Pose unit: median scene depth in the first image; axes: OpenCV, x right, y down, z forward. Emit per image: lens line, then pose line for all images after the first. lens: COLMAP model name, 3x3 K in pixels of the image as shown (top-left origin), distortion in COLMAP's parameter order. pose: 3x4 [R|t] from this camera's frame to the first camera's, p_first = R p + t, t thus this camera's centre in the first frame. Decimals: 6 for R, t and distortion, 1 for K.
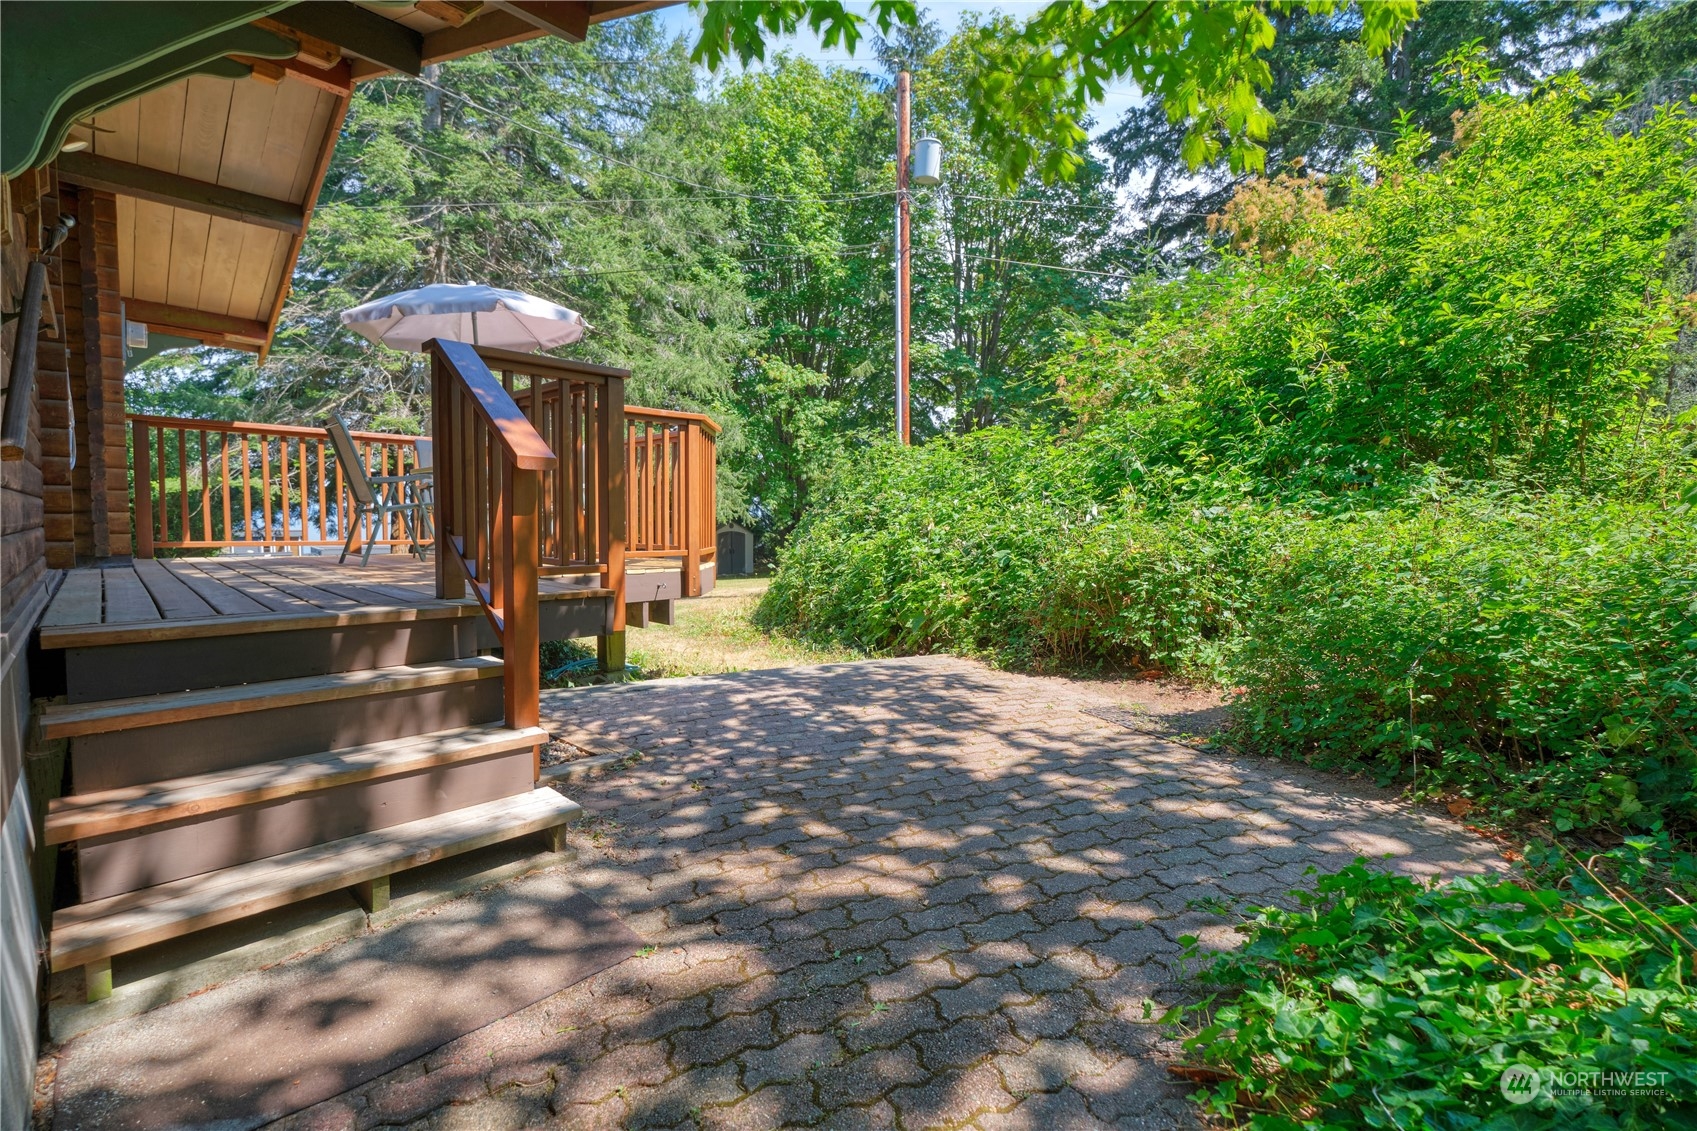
lens RADIAL K [[775.2, 0, 845.8], [0, 775.2, 567.4], [0, 0, 1]] dist [-0.007547, -0.000964]
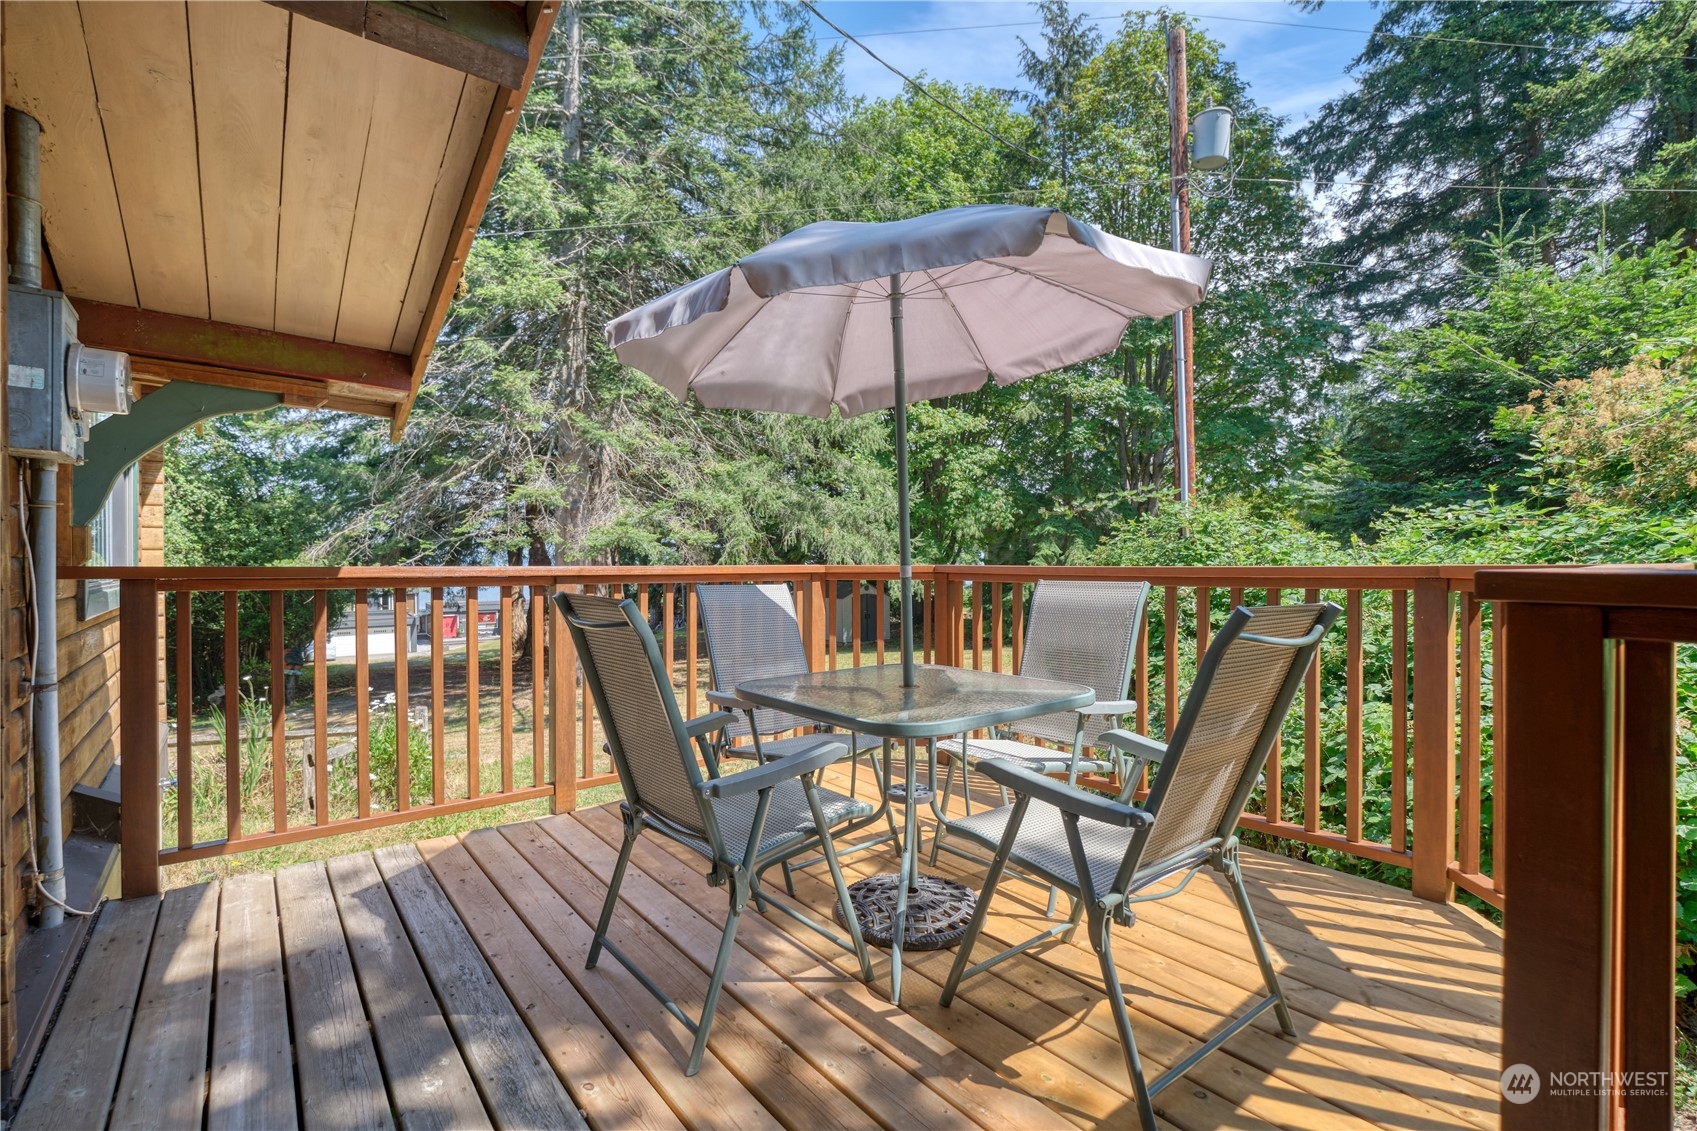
lens RADIAL K [[775.2, 0, 850.8], [0, 775.2, 566.9], [0, 0, 1]] dist [-0.007547, -0.000964]
pose [[0.994740, -0.015326, -0.101280, -0.090084], [0.009742, 0.998417, -0.055404, -0.032675], [0.101968, 0.054126, 0.993314, 0.116239]]
